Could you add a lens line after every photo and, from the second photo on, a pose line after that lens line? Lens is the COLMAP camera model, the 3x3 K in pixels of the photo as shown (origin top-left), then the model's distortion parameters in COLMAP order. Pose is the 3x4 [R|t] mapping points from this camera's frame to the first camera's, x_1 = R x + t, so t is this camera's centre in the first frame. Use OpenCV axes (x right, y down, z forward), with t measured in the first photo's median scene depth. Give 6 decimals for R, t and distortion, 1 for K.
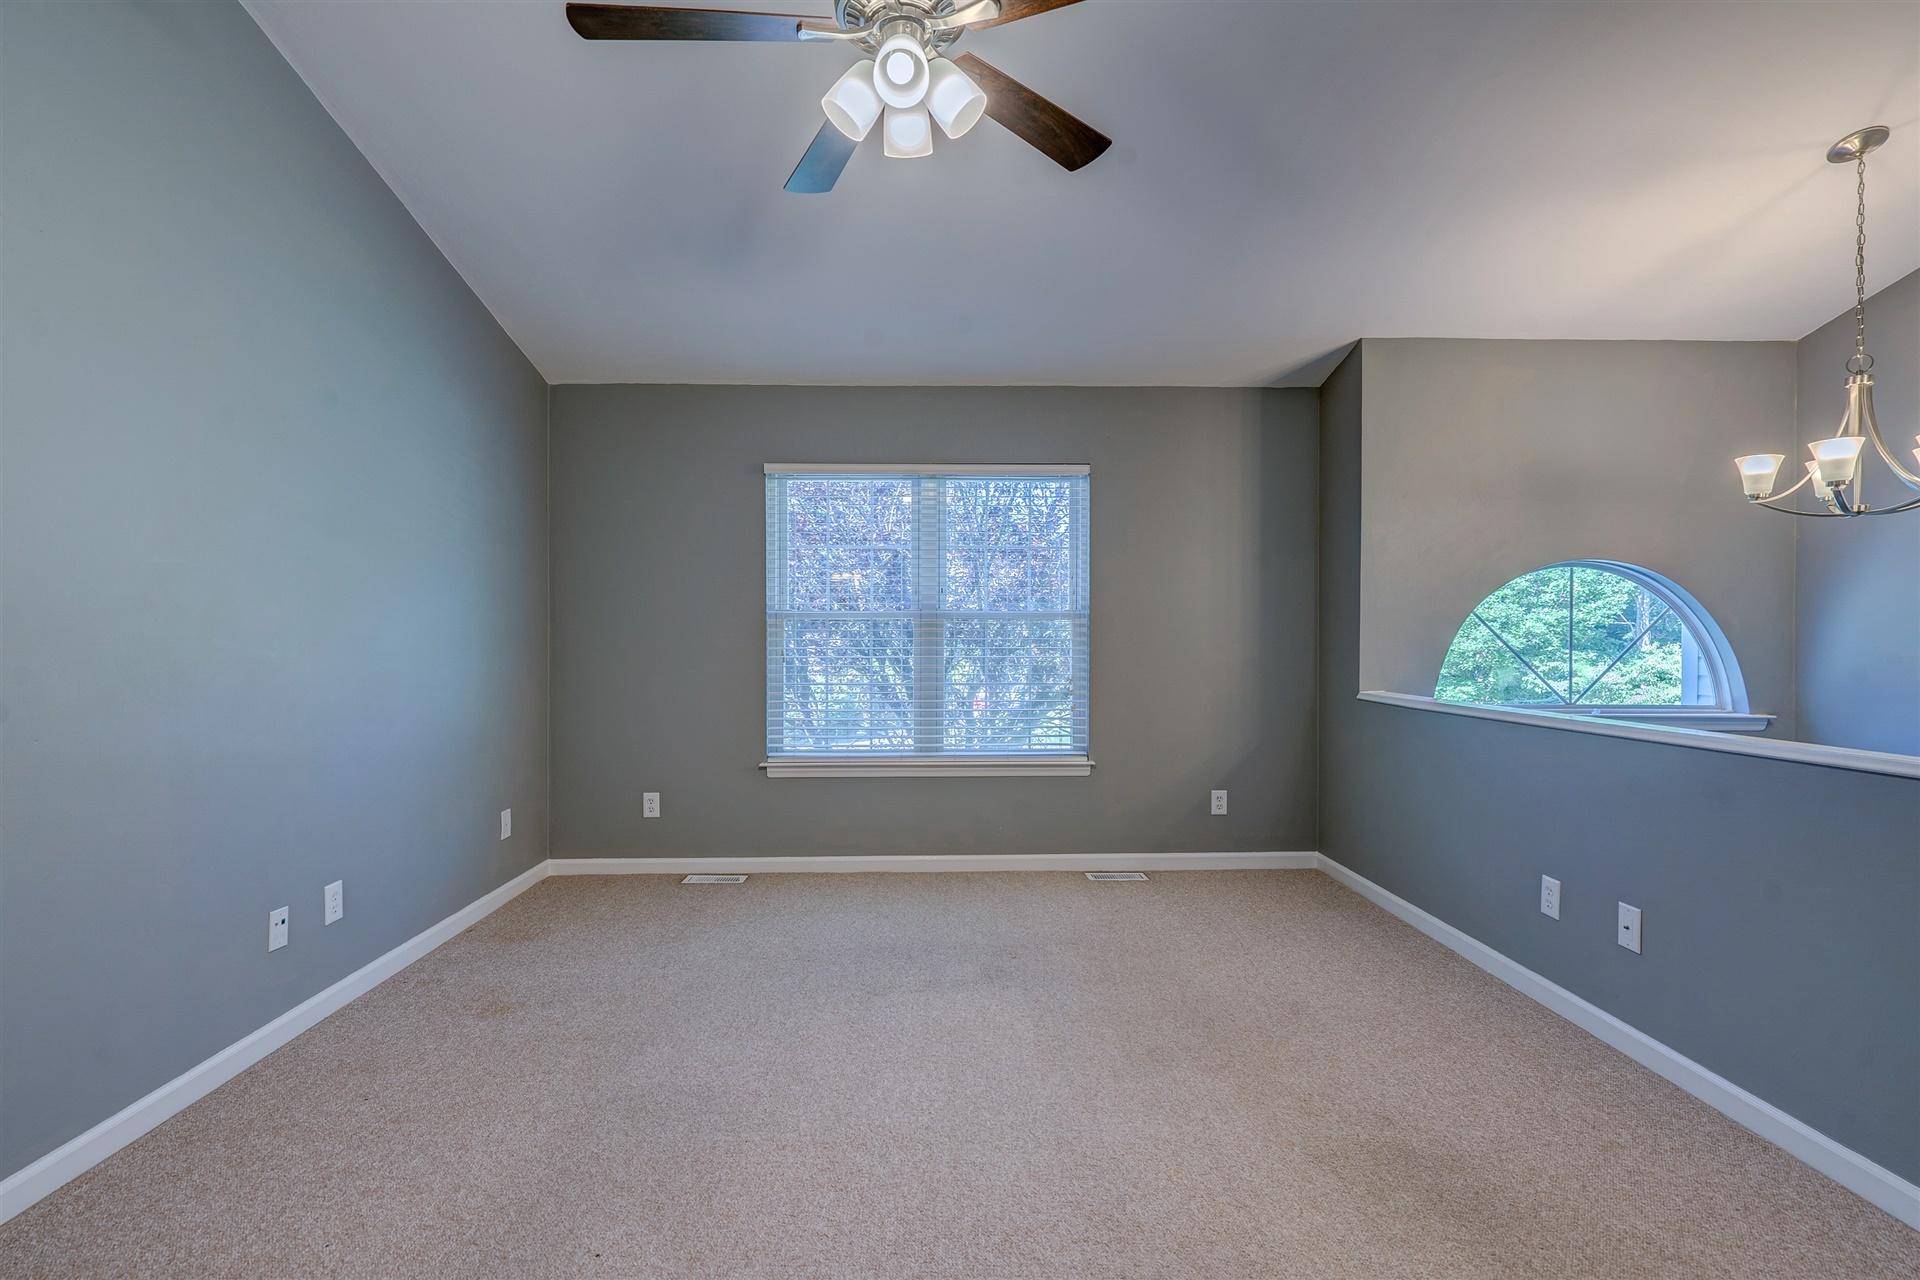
lens RADIAL K [[883.4, 0, 954.0], [0, 883.4, 637.6], [0, 0, 1]] dist [-0.001714, 0.000955]
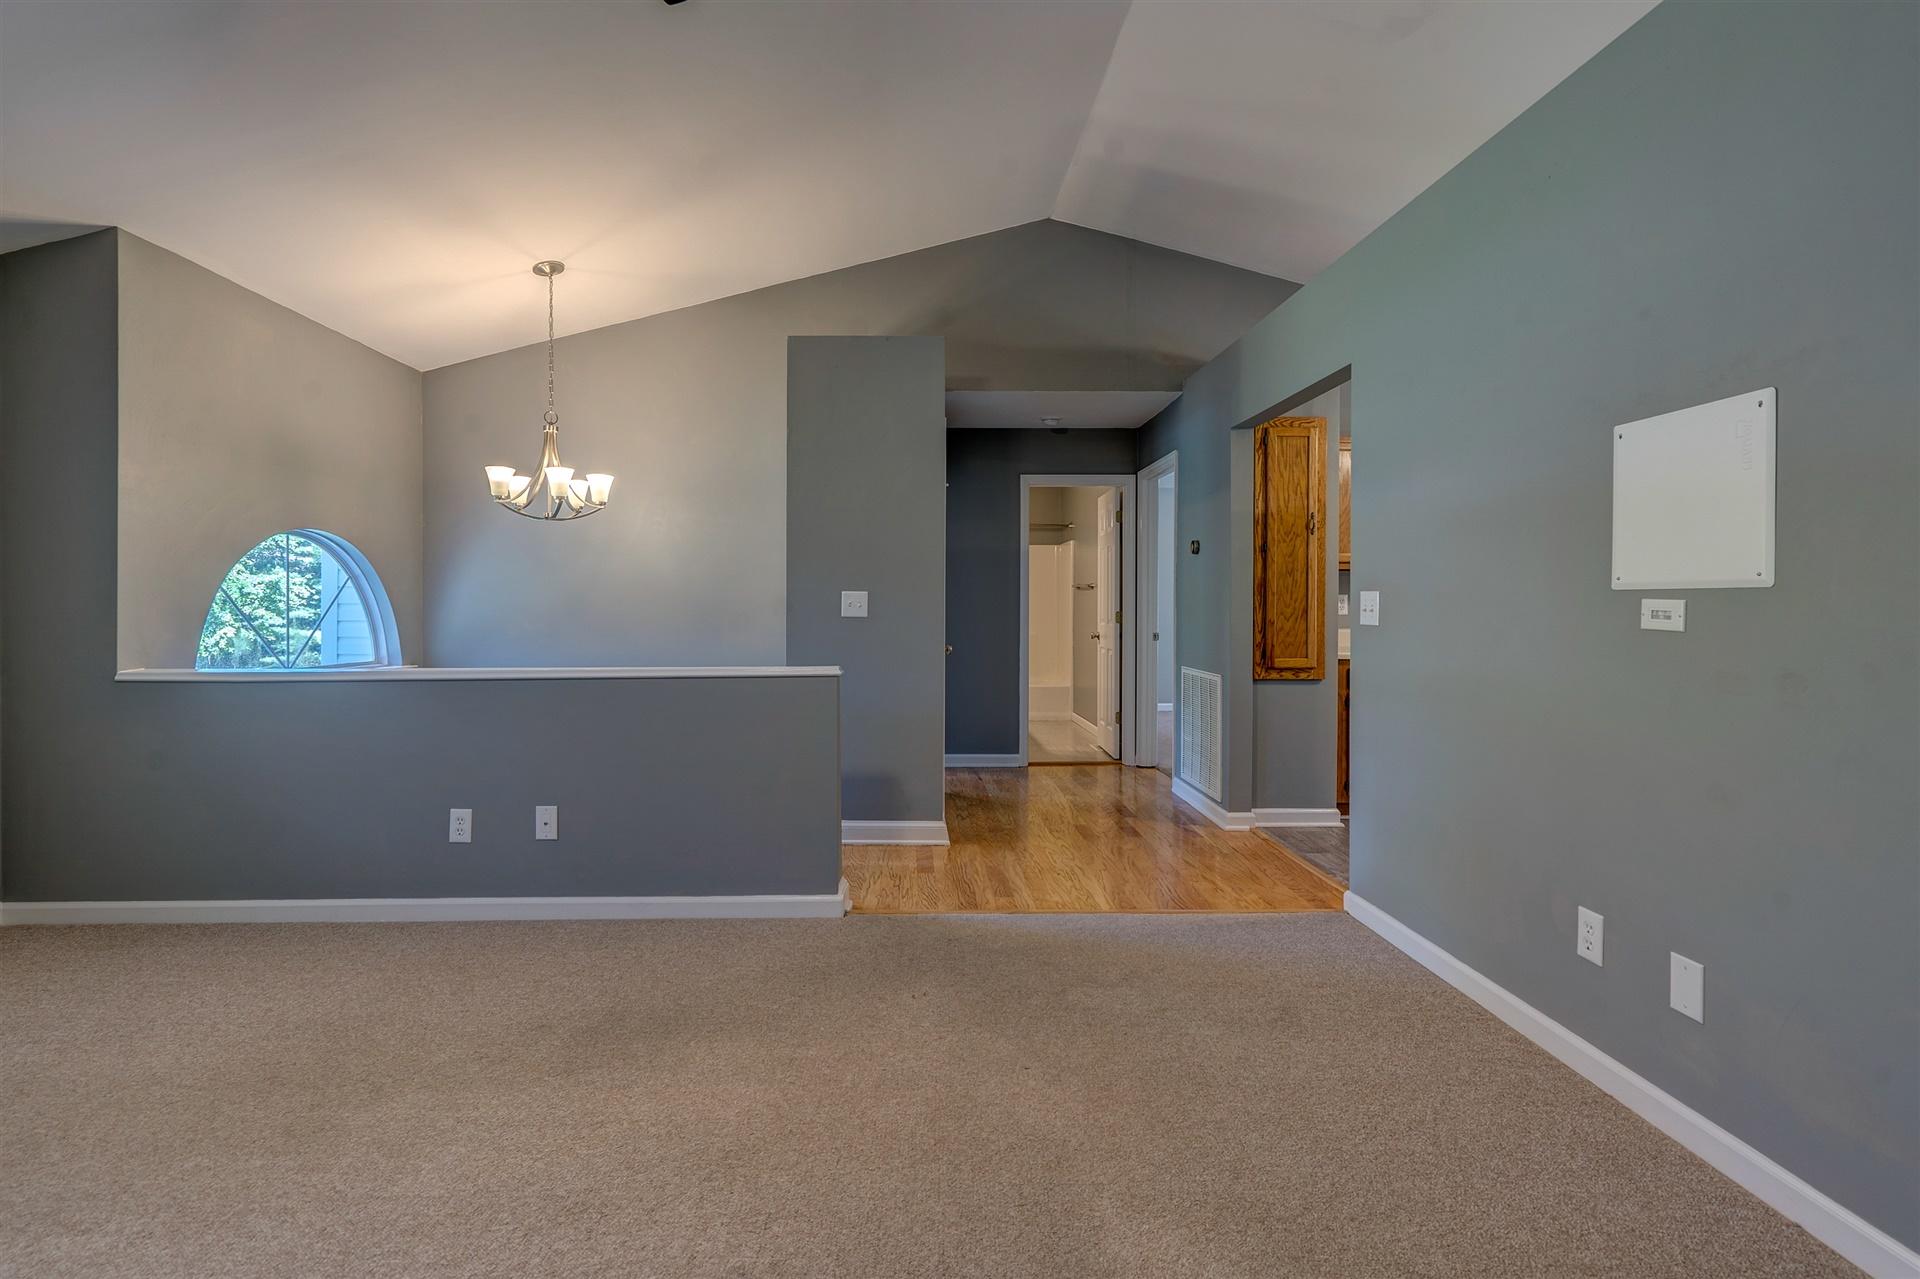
lens RADIAL K [[886.2, 0, 937.8], [0, 886.2, 612.6], [0, 0, 1]] dist [-0.002045, 0.000553]
pose [[-0.007940, -0.011264, 0.999905, -0.342885], [0.004235, 0.999927, 0.011298, 0.002502], [-0.999960, 0.004325, -0.007891, 0.268094]]
